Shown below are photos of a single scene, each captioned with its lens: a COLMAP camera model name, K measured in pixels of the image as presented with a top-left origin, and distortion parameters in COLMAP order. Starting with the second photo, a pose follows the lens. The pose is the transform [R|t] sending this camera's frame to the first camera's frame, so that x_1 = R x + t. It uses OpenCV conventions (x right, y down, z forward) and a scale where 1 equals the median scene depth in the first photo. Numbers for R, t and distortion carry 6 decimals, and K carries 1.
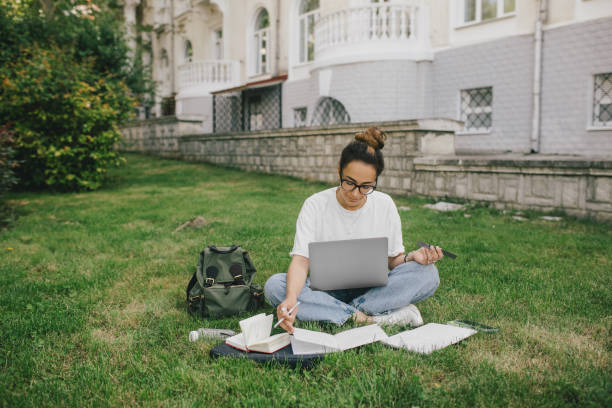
lens RADIAL K [[590.8, 0, 306.0], [0, 590.8, 204.0], [0, 0, 1]] dist [-0.049303, 0.071815]
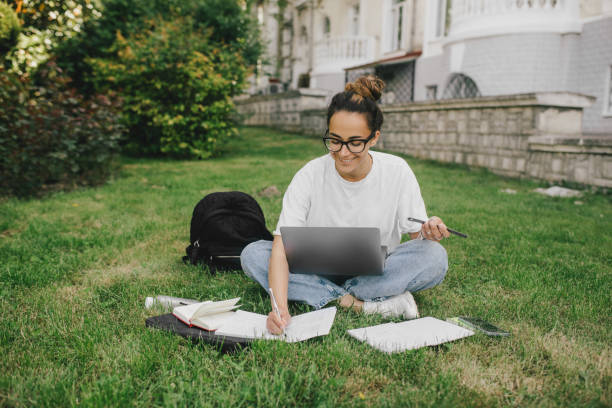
lens RADIAL K [[590.8, 0, 306.0], [0, 590.8, 204.0], [0, 0, 1]] dist [-0.049303, 0.071815]
pose [[0.969179, 0.059954, -0.238951, 0.062345], [-0.052435, 0.997912, 0.037706, 0.006801], [0.240713, -0.024014, 0.970299, 0.047822]]
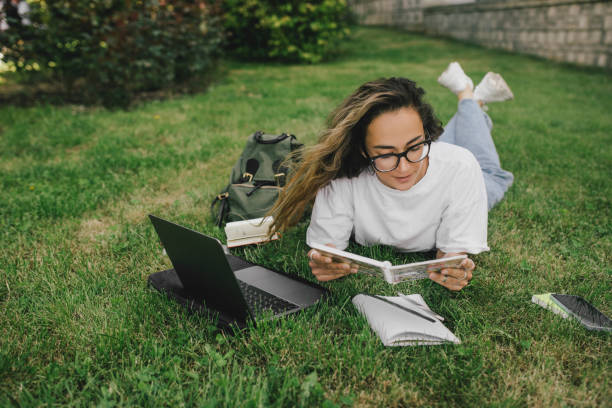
lens RADIAL K [[590.8, 0, 306.0], [0, 590.8, 204.0], [0, 0, 1]] dist [-0.049303, 0.071815]
pose [[0.895949, 0.136743, -0.422584, 0.071805], [-0.050122, 0.976478, 0.209709, -0.000070], [0.441320, -0.166708, 0.881728, 0.104883]]
